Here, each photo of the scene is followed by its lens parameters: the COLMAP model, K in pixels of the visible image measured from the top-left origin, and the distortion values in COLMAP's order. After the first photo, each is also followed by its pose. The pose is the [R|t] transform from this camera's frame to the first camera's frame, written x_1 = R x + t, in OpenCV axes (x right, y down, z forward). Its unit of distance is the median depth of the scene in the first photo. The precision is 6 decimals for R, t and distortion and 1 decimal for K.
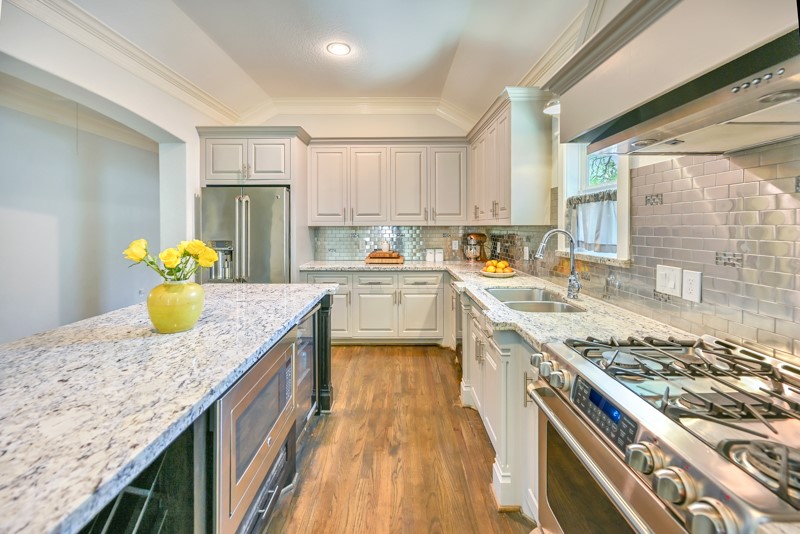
lens RADIAL K [[327.0, 0, 393.2], [0, 327.0, 223.8], [0, 0, 1]] dist [0.000260, 0.000046]
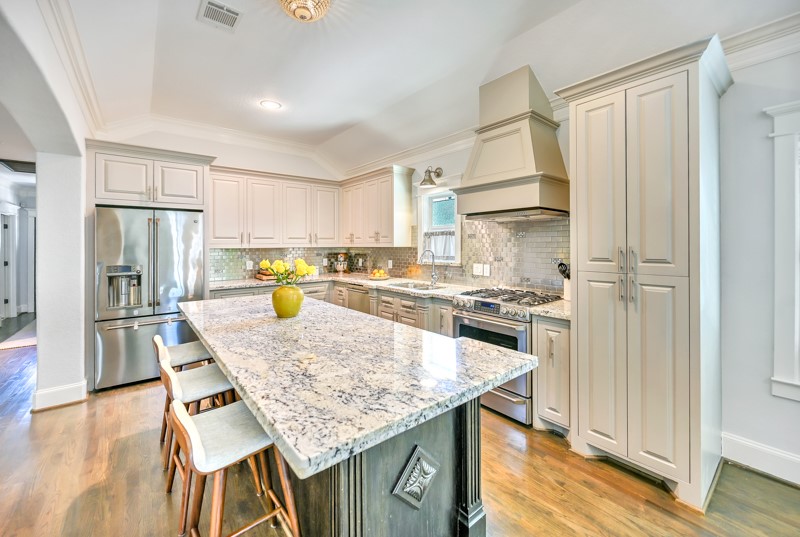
lens RADIAL K [[325.9, 0, 398.7], [0, 325.9, 244.6], [0, 0, 1]] dist [0.003544, 0.000579]
pose [[0.771291, -0.002926, 0.636476, -0.504445], [0.000601, 0.999992, 0.003868, -0.010763], [-0.636482, -0.002601, 0.771287, -0.222478]]
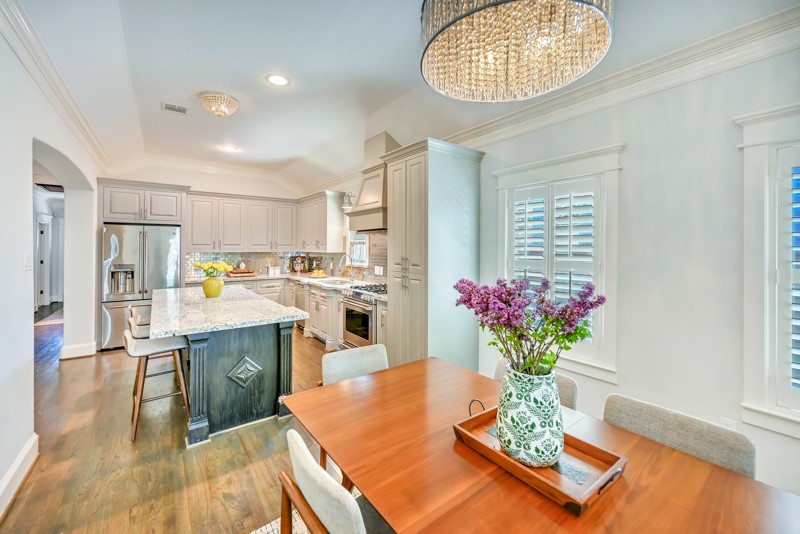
lens RADIAL K [[326.5, 0, 396.2], [0, 326.5, 246.2], [0, 0, 1]] dist [0.013959, -0.000187]
pose [[0.803668, 0.005596, 0.595051, -0.418681], [-0.008021, 0.999967, 0.001430, -0.034084], [-0.595024, -0.005922, 0.803686, -0.761067]]
